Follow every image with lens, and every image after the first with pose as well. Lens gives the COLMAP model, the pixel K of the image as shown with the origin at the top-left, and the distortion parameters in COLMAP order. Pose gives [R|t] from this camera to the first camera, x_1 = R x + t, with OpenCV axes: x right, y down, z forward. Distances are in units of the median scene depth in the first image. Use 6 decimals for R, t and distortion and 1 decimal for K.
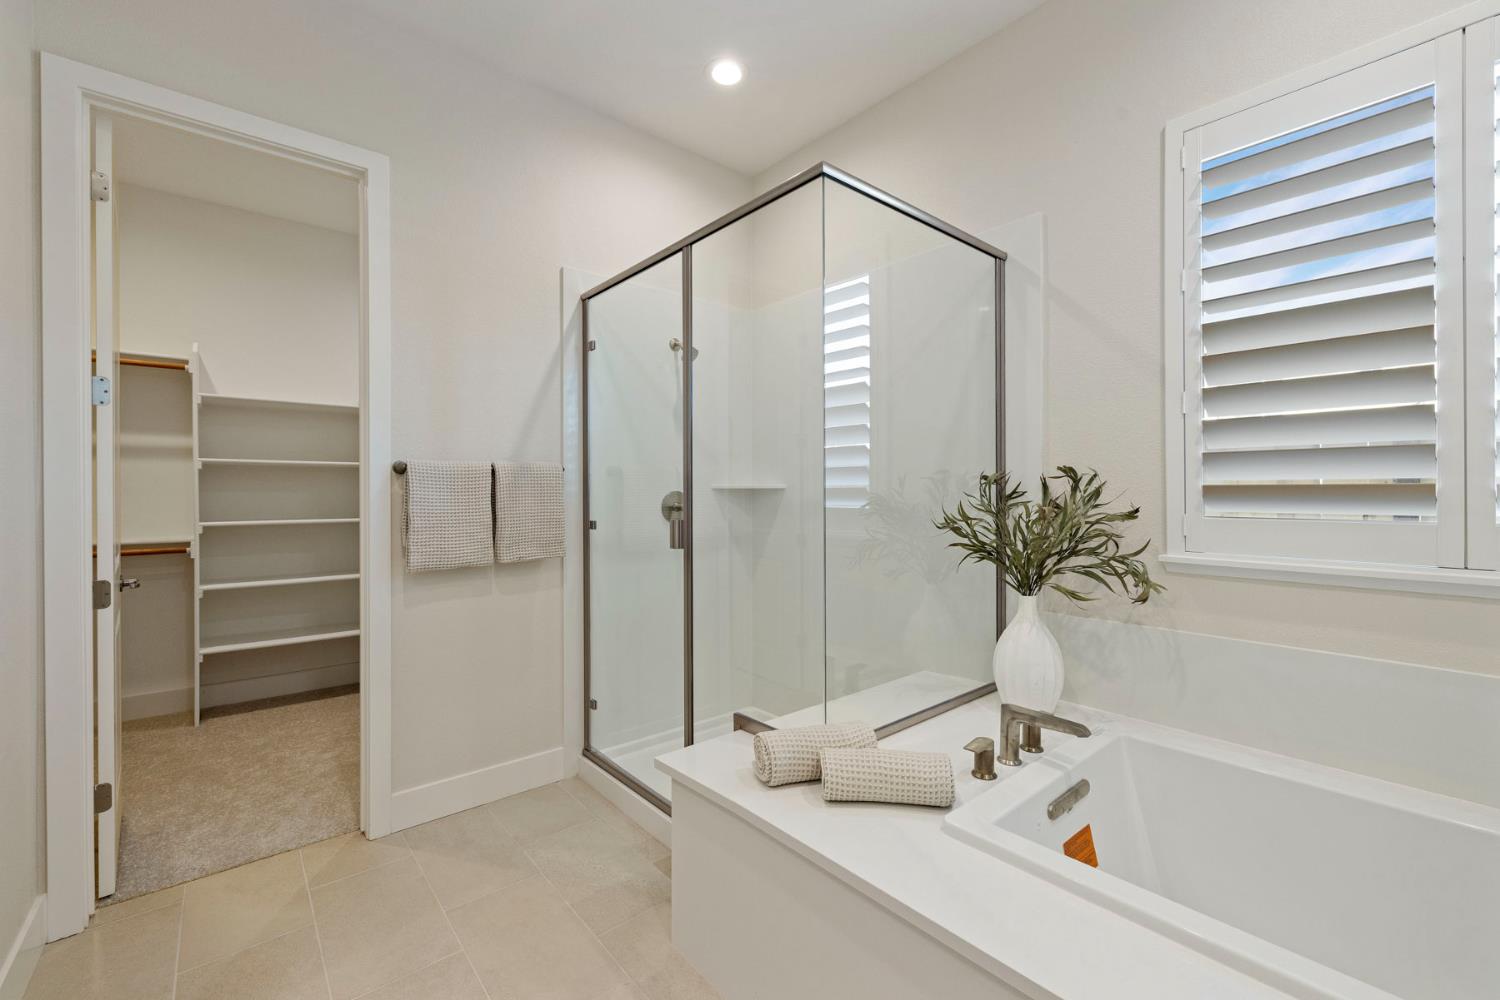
lens RADIAL K [[627.0, 0, 746.2], [0, 627.0, 494.9], [0, 0, 1]] dist [-0.000048, 0.000332]
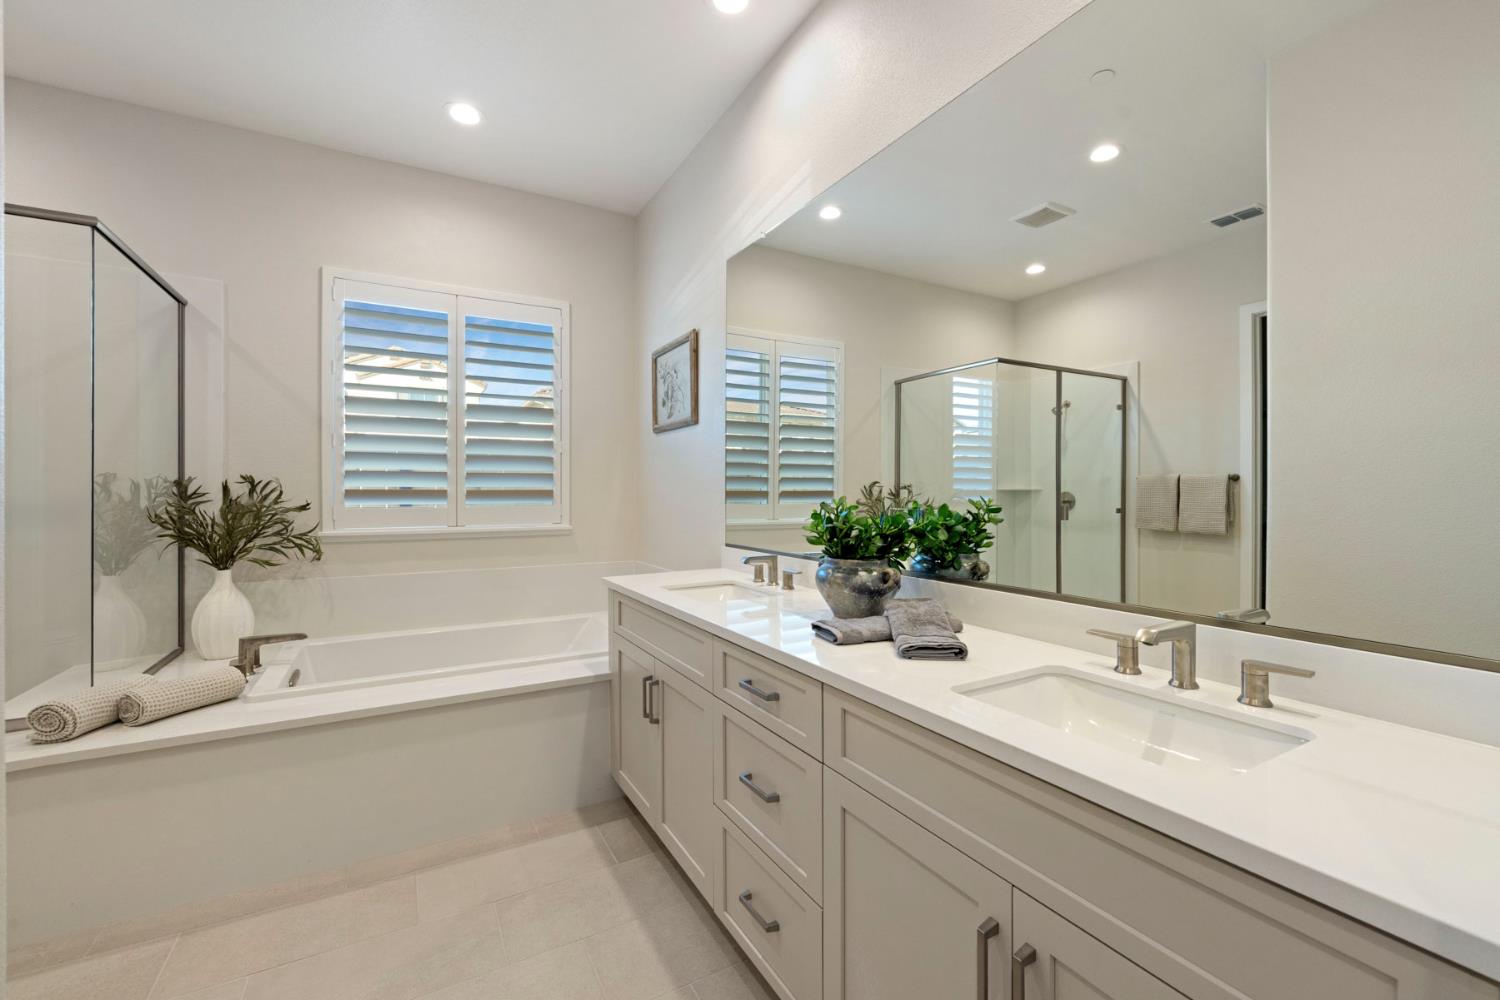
lens RADIAL K [[627.0, 0, 755.7], [0, 627.0, 497.3], [0, 0, 1]] dist [-0.000048, 0.000332]
pose [[0.185591, -0.001526, 0.982626, -0.747344], [0.002314, 0.999997, 0.001116, 0.006245], [-0.982624, 0.002066, 0.185594, -0.421856]]
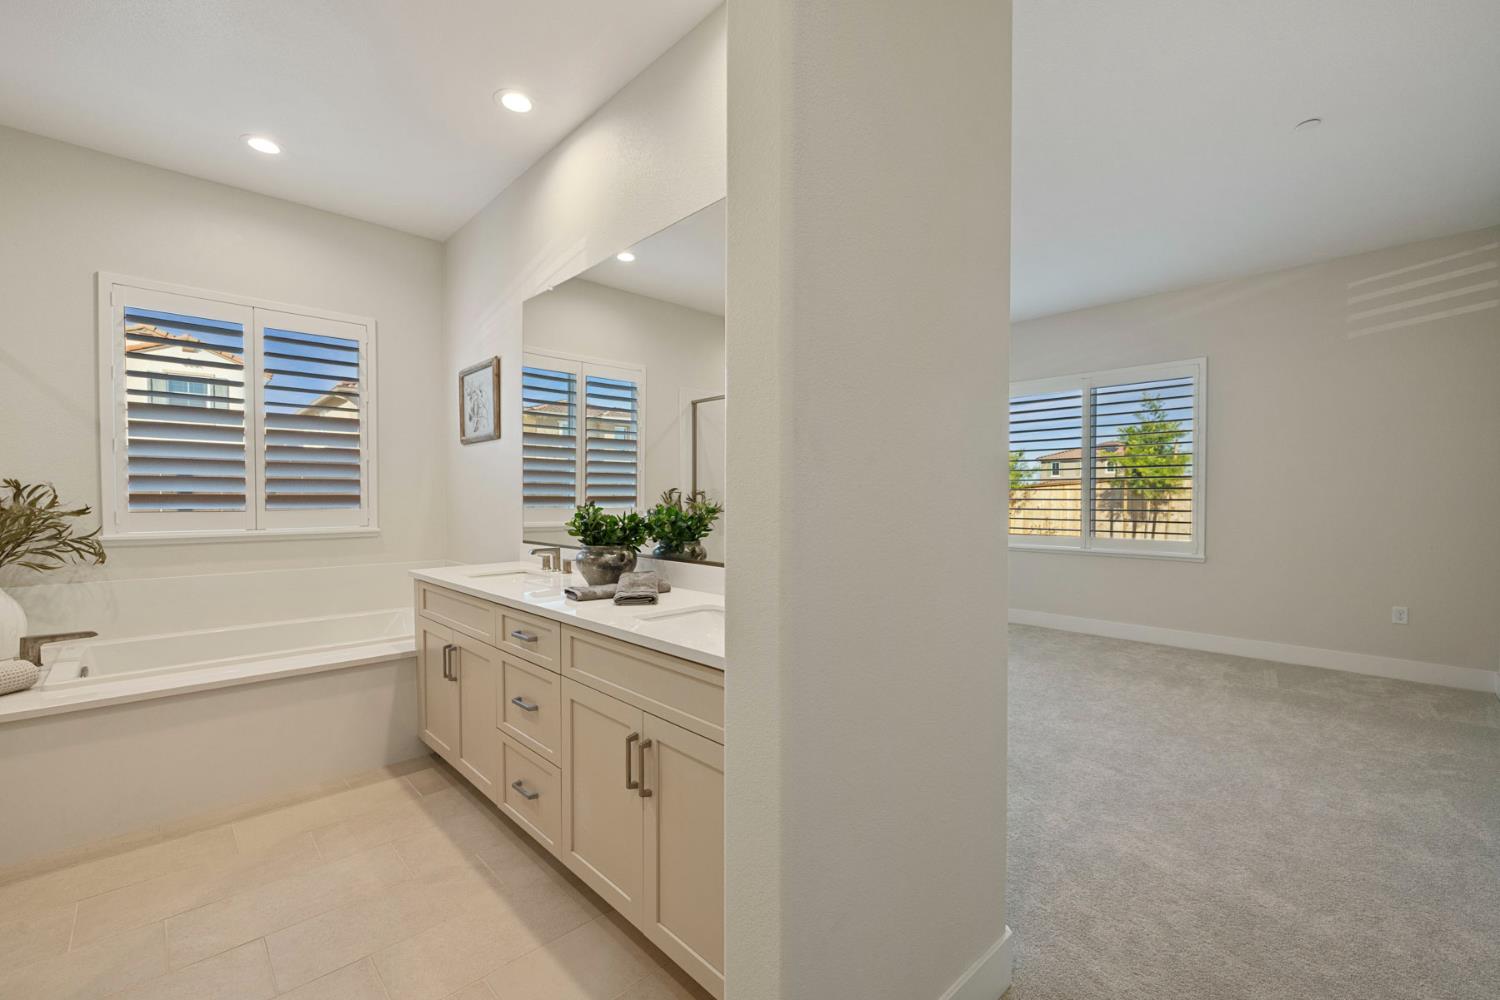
lens RADIAL K [[627.0, 0, 757.1], [0, 627.0, 511.7], [0, 0, 1]] dist [-0.000048, 0.000332]
pose [[-0.066809, -0.016631, 0.997627, -1.127236], [0.002194, 0.999856, 0.016815, 0.007822], [-0.997763, 0.003312, -0.066763, -0.624749]]
